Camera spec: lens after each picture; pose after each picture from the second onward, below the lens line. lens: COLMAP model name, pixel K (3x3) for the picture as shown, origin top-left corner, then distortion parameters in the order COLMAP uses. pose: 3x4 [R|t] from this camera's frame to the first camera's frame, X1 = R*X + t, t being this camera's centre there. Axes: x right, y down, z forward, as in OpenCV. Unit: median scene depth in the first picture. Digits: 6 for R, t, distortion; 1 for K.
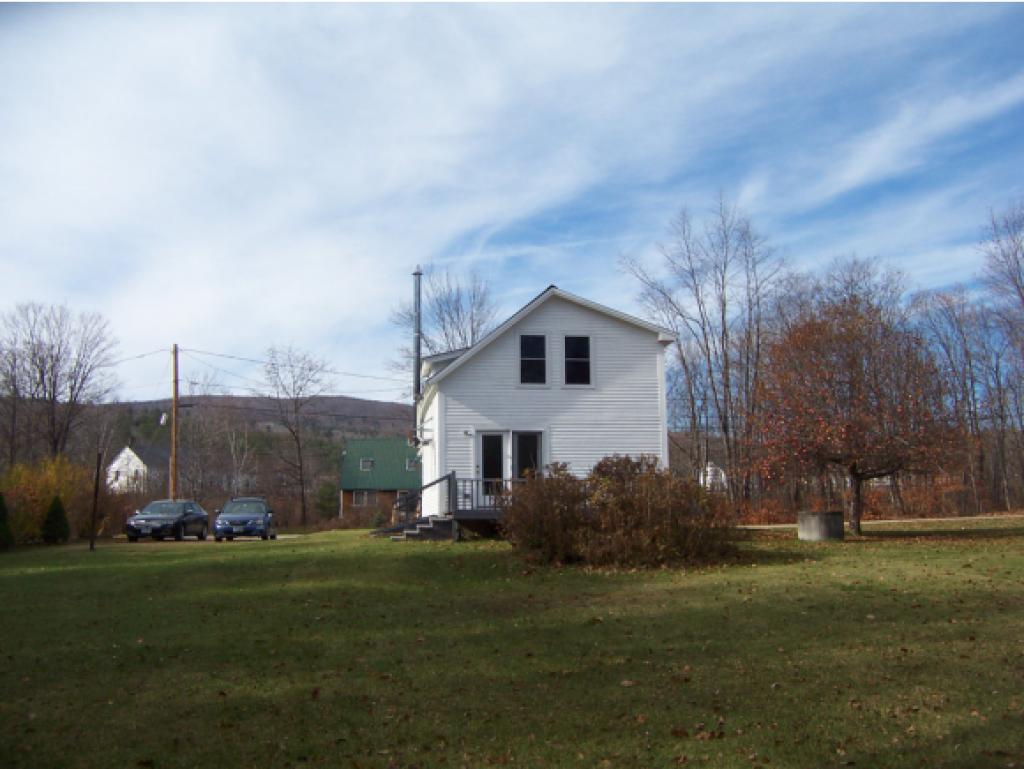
lens RADIAL K [[989.5, 0, 512.0], [0, 989.5, 384.5], [0, 0, 1]] dist [-0.074327, -0.000001]
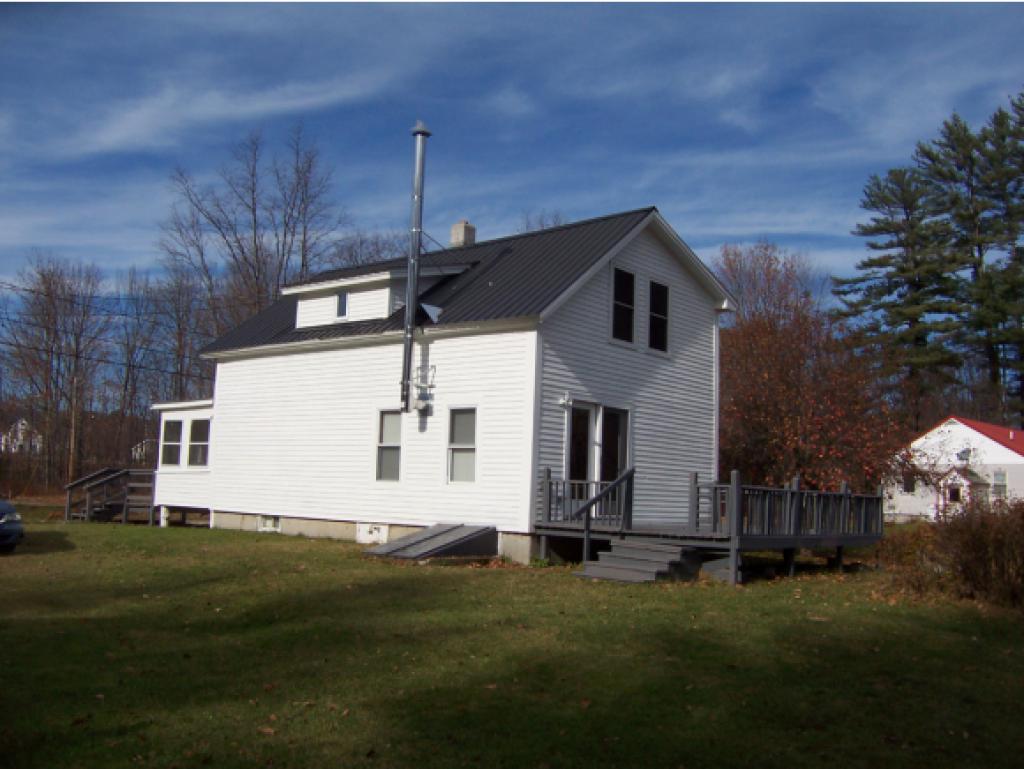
lens RADIAL K [[989.5, 0, 512.0], [0, 989.5, 384.5], [0, 0, 1]] dist [-0.074327, -0.000001]
pose [[0.752449, 0.113666, 0.648769, -0.480696], [-0.129279, 0.991324, -0.023744, 0.056074], [-0.645839, -0.066006, 0.760615, 0.525484]]
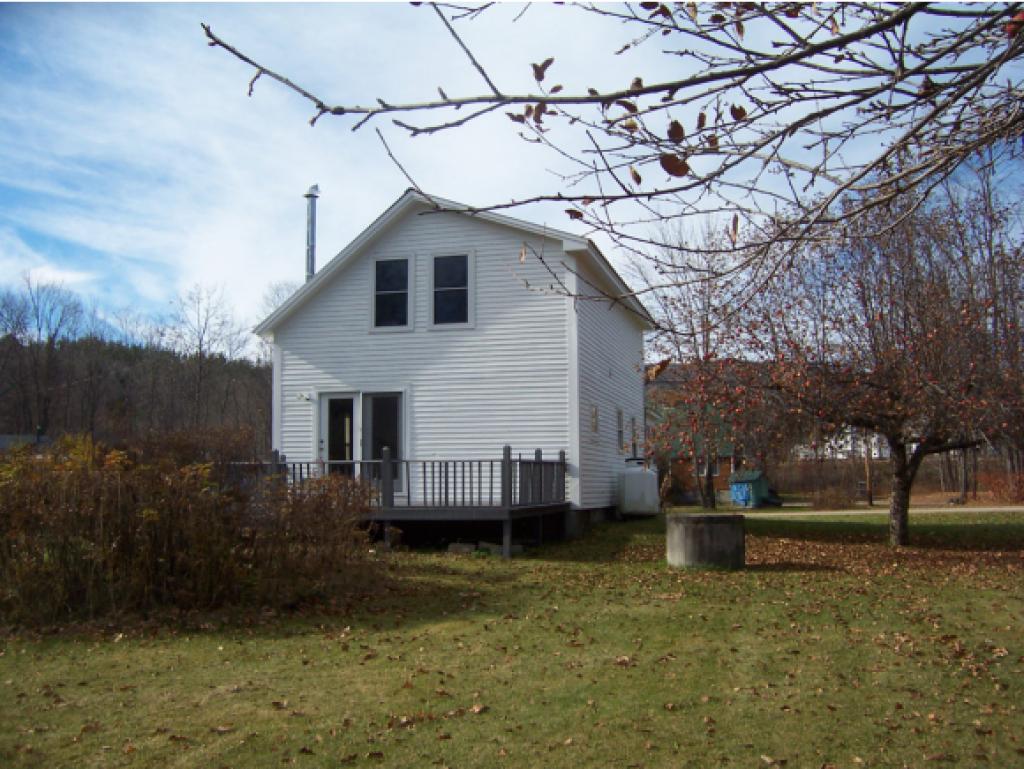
lens RADIAL K [[989.5, 0, 512.0], [0, 989.5, 384.5], [0, 0, 1]] dist [-0.074327, -0.000001]
pose [[0.906235, -0.035408, -0.421290, 0.405532], [0.048009, 0.998660, 0.019337, 0.031945], [0.420040, -0.037750, 0.906720, 0.381108]]
